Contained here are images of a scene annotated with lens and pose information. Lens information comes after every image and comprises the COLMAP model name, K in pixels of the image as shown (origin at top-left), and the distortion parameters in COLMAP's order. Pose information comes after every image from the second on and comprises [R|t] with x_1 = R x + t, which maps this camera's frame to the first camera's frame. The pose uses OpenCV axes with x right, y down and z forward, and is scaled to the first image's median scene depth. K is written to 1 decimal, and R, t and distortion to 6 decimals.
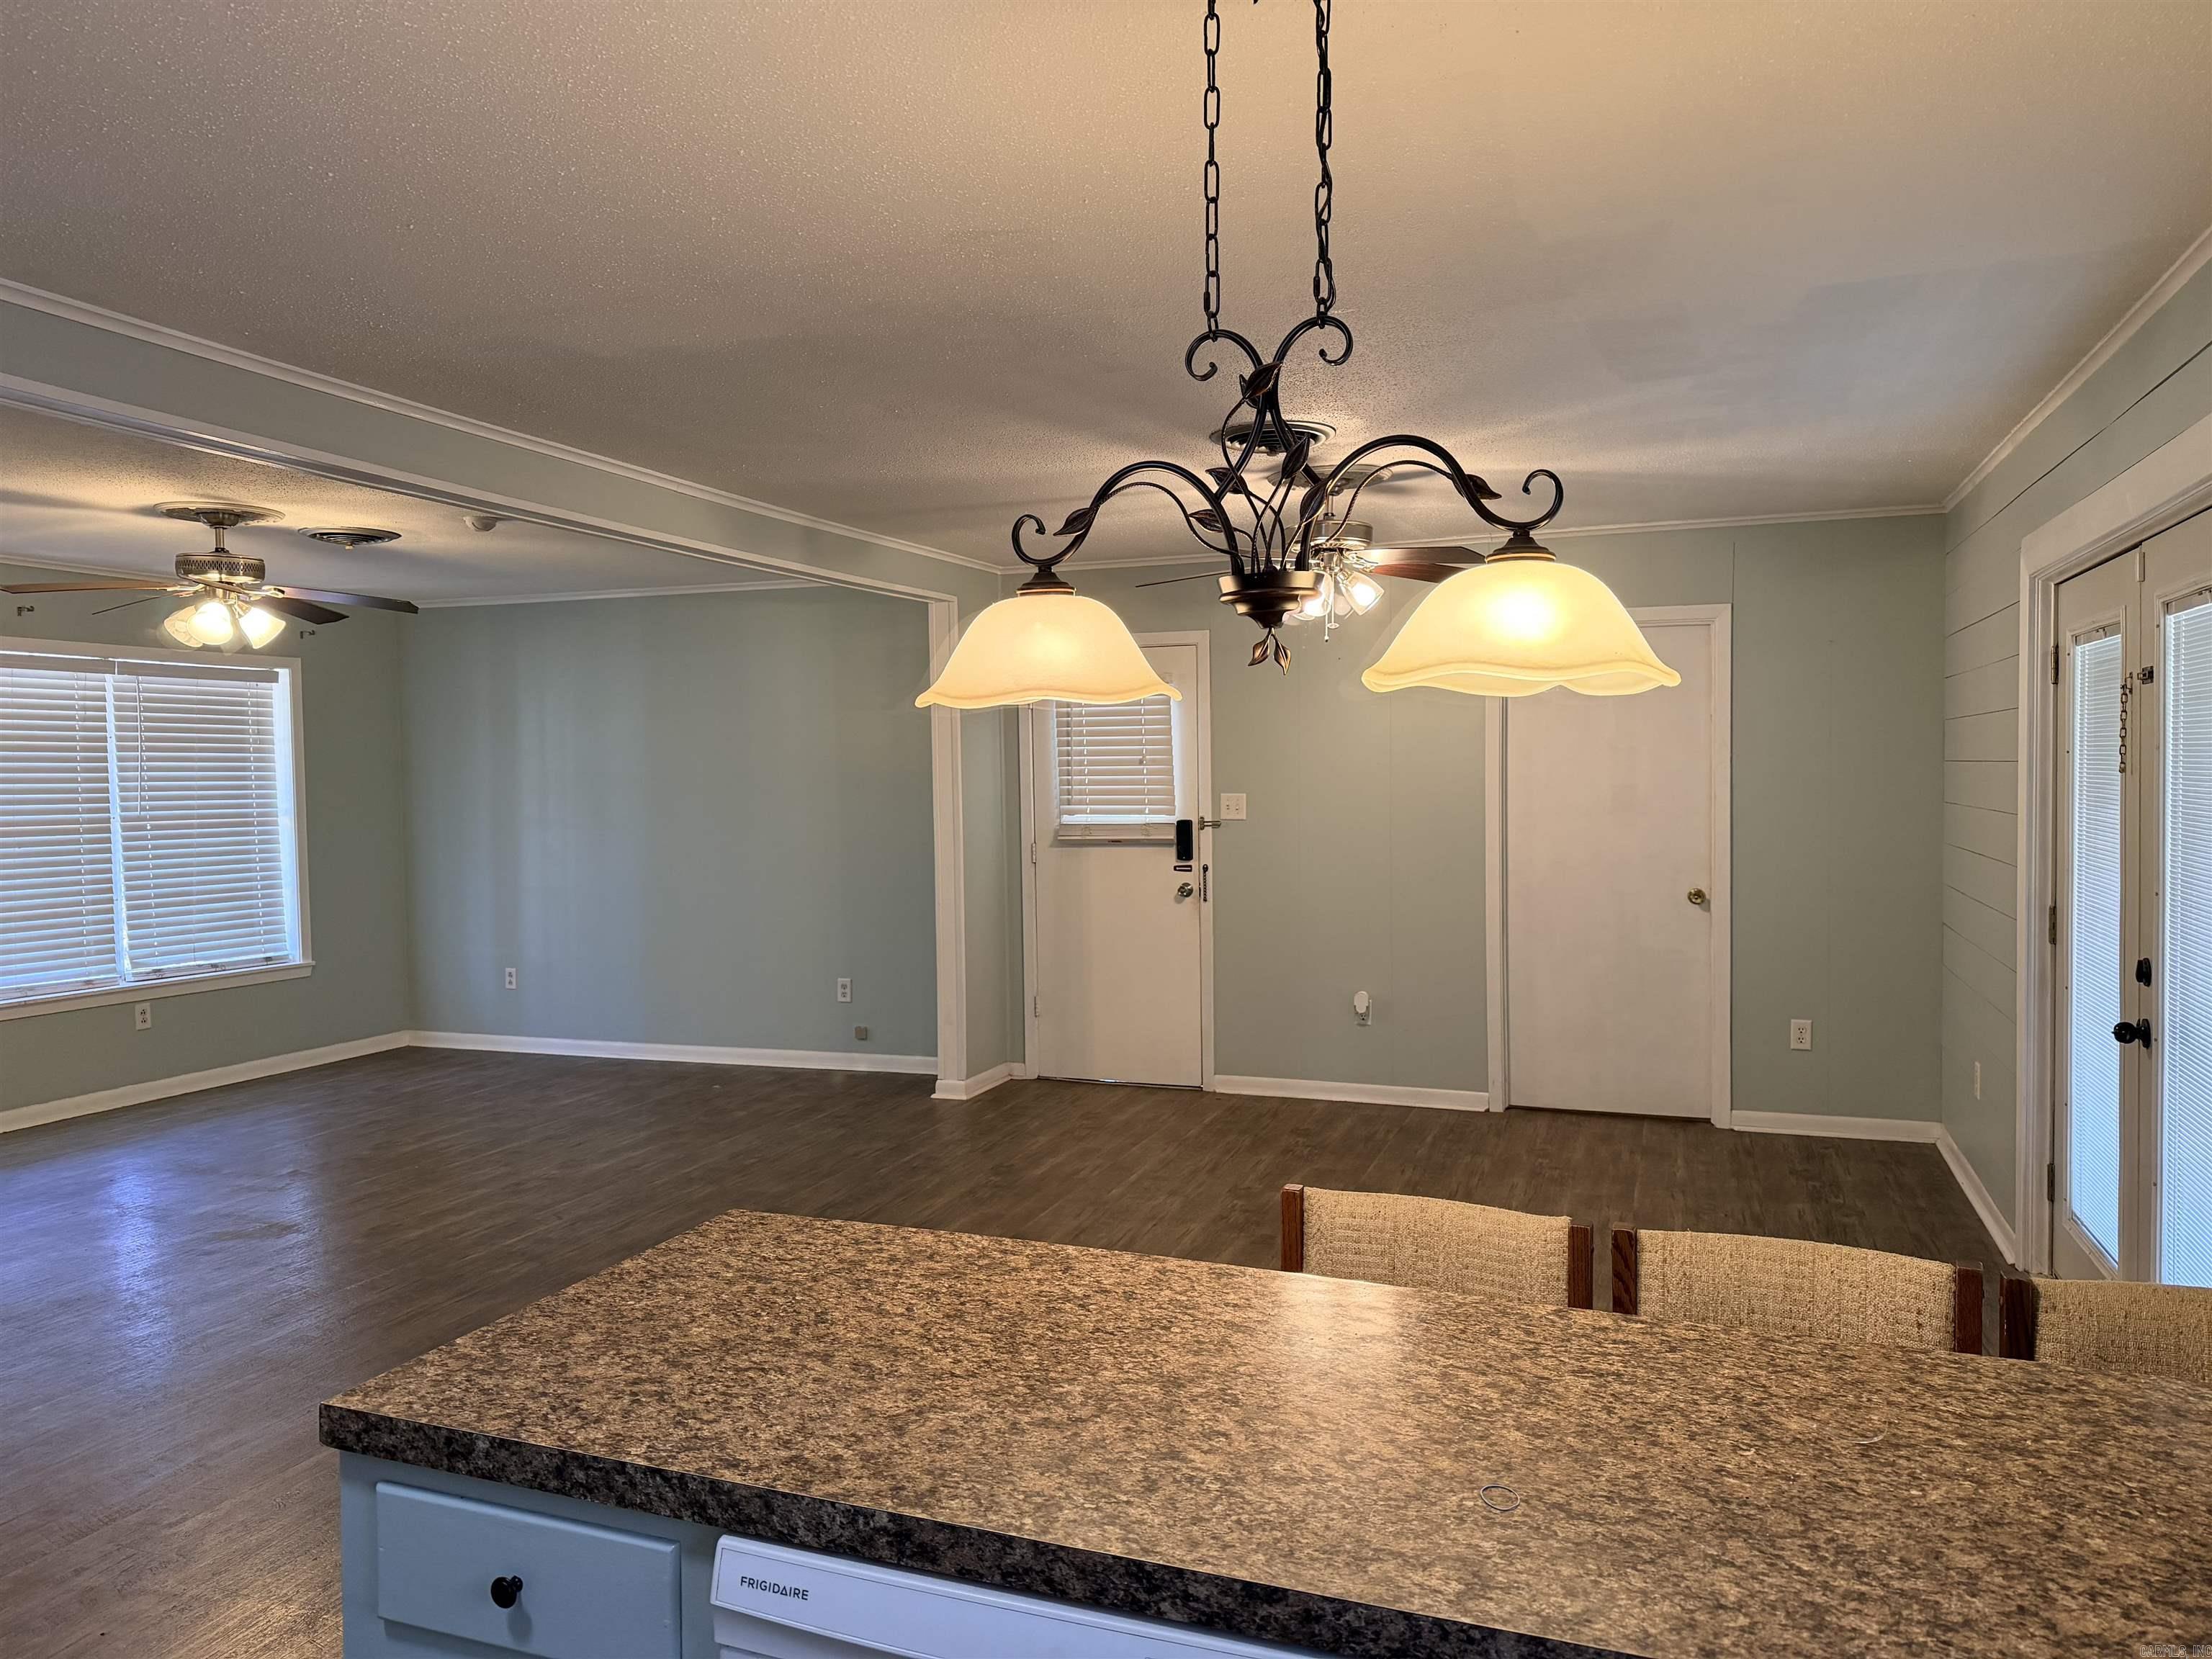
lens RADIAL K [[1539.4, 0, 1106.0], [0, 1539.4, 829.5], [0, 0, 1]] dist [0.074619, -0.119033]
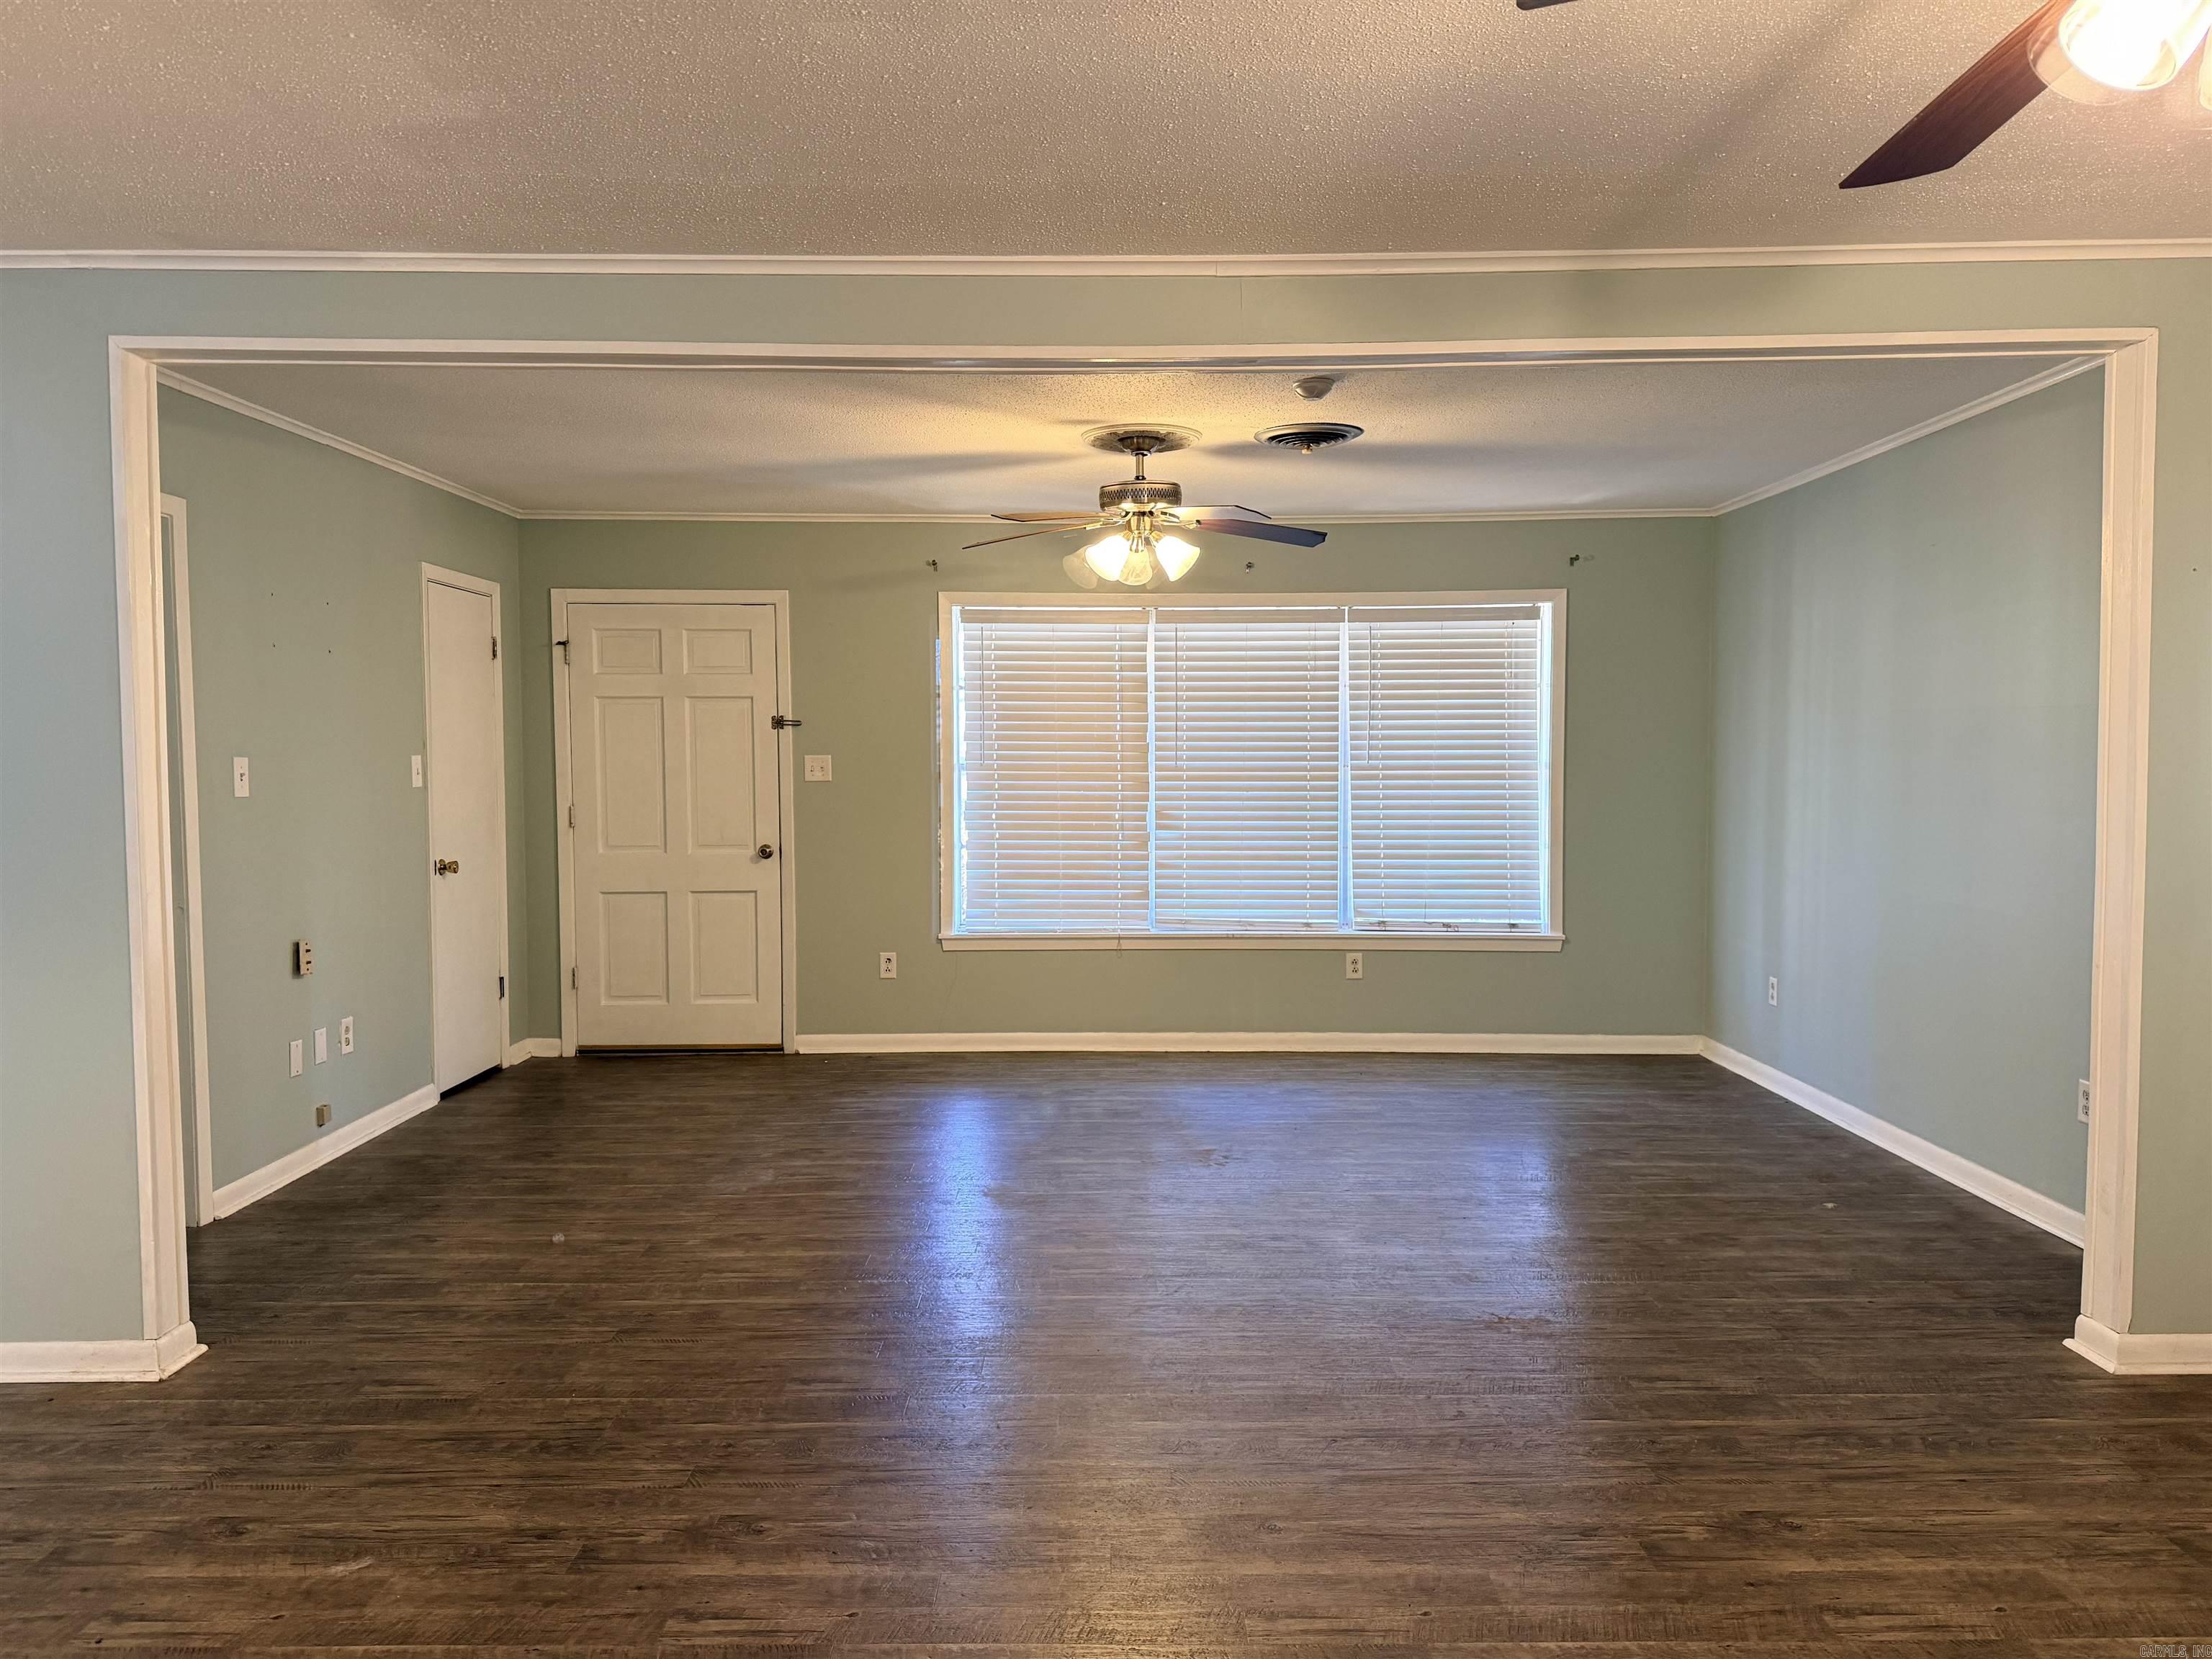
lens RADIAL K [[1481.6, 0, 1106.0], [0, 1481.6, 829.5], [0, 0, 1]] dist [0.038152, -0.003972]
pose [[0.337426, 0.060053, -0.939435, 0.214816], [-0.033960, 0.998090, 0.051605, -0.010719], [0.940739, 0.014490, 0.338821, 0.529017]]
